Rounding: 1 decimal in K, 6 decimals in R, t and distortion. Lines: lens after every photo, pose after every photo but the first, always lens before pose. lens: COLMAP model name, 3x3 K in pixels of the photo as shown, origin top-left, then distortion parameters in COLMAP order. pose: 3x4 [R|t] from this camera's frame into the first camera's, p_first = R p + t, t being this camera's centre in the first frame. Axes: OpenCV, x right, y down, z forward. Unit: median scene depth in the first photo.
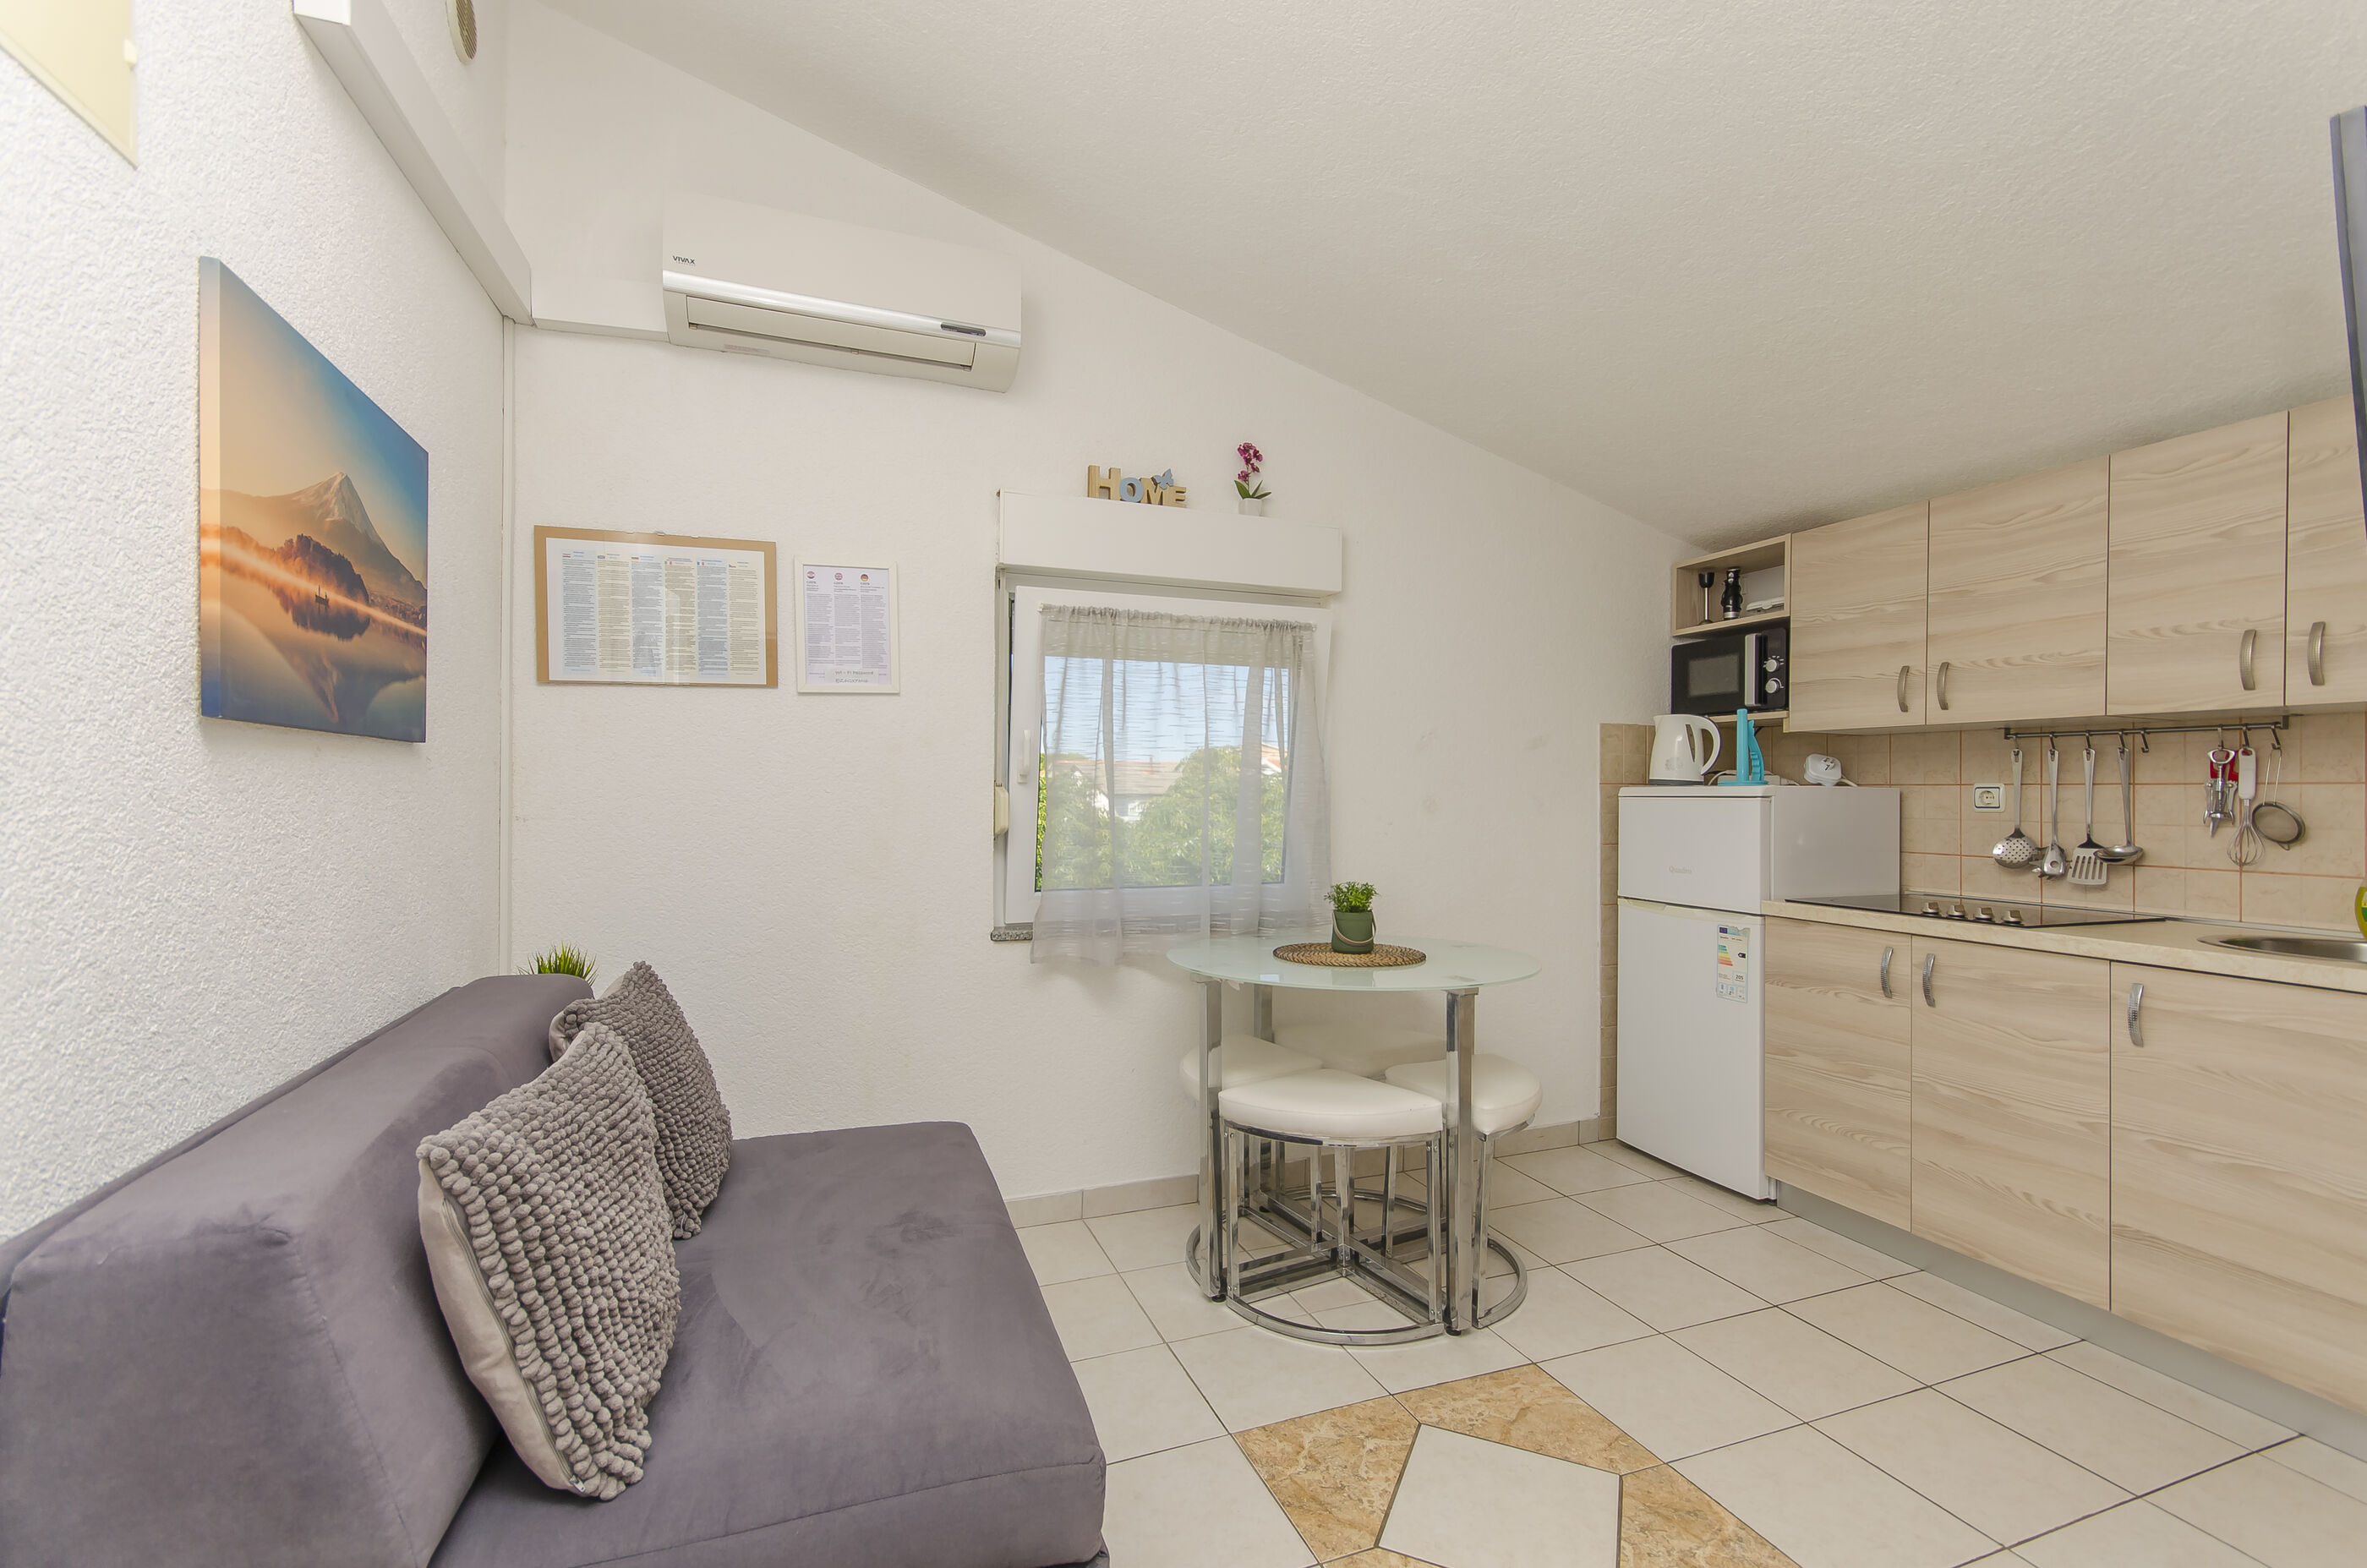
lens RADIAL K [[1039.5, 0, 1194.6], [0, 1039.5, 792.0], [0, 0, 1]] dist [0.004062, 0.001654]
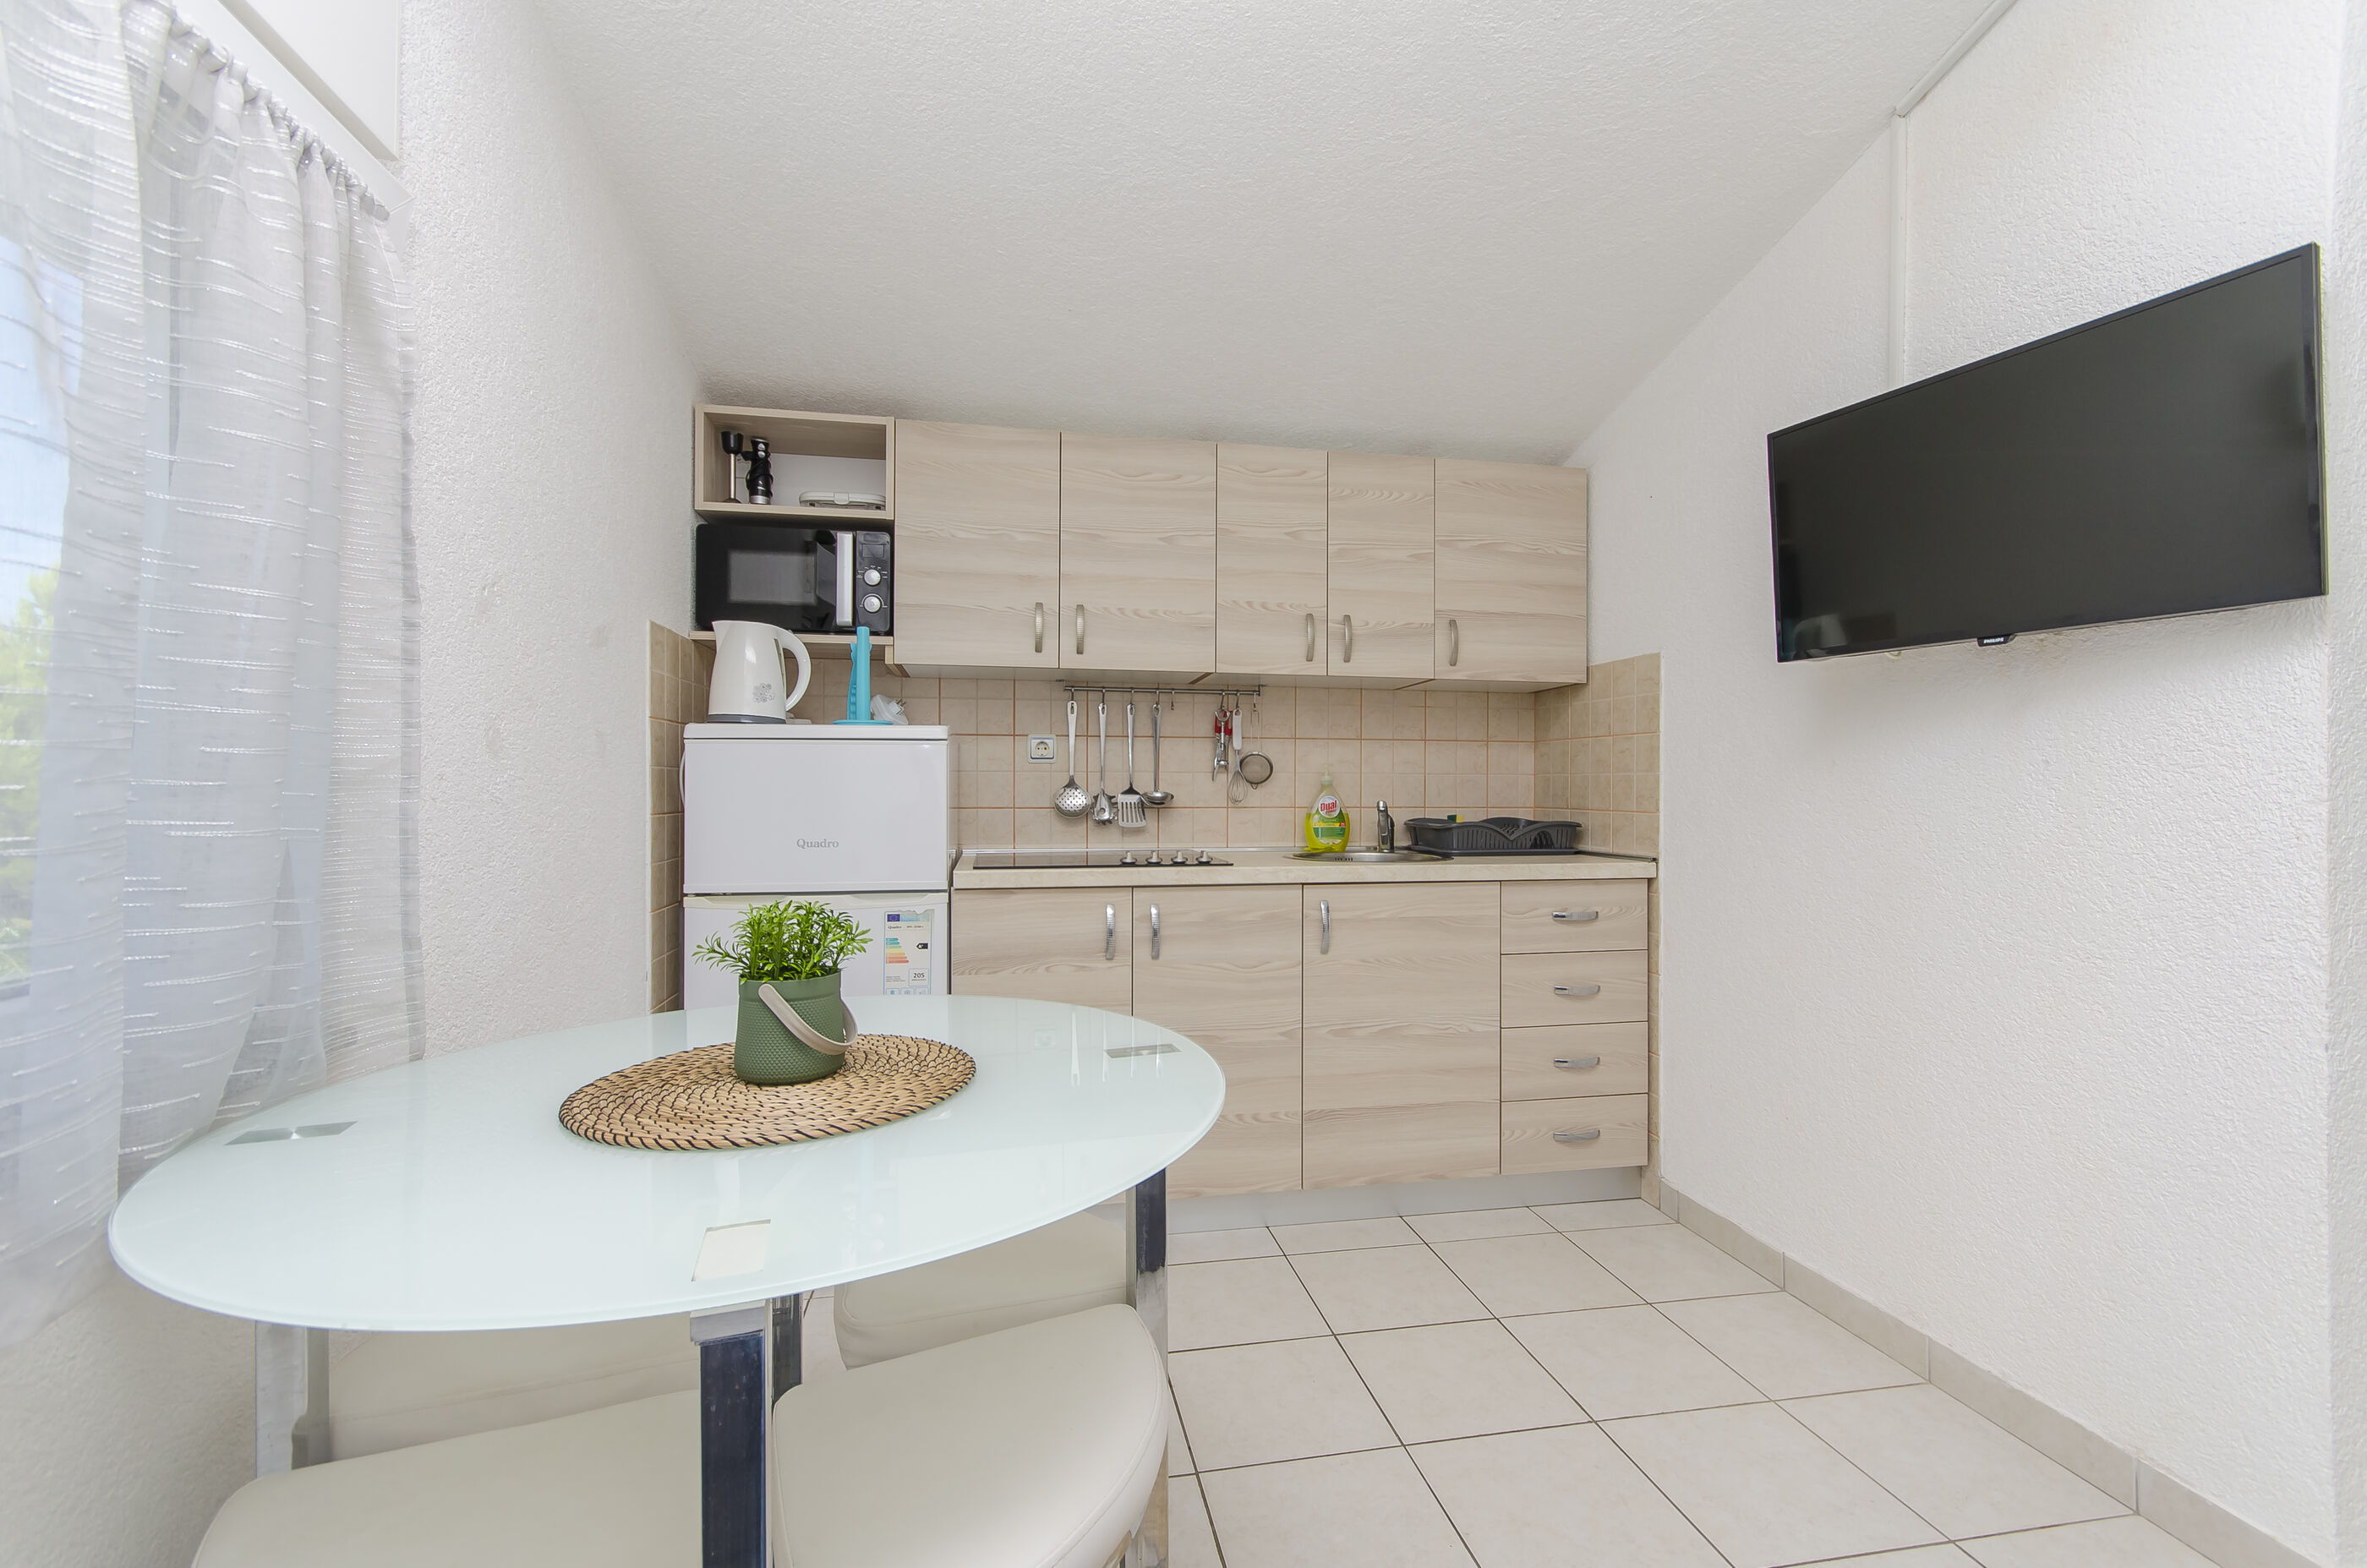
lens RADIAL K [[1039.5, 0, 1186.2], [0, 1039.5, 790.0], [0, 0, 1]] dist [0.004062, 0.001654]
pose [[0.176605, -0.010894, 0.984222, -0.212650], [-0.000836, 0.999937, 0.011218, 0.036171], [-0.984281, -0.002804, 0.176585, 0.739319]]
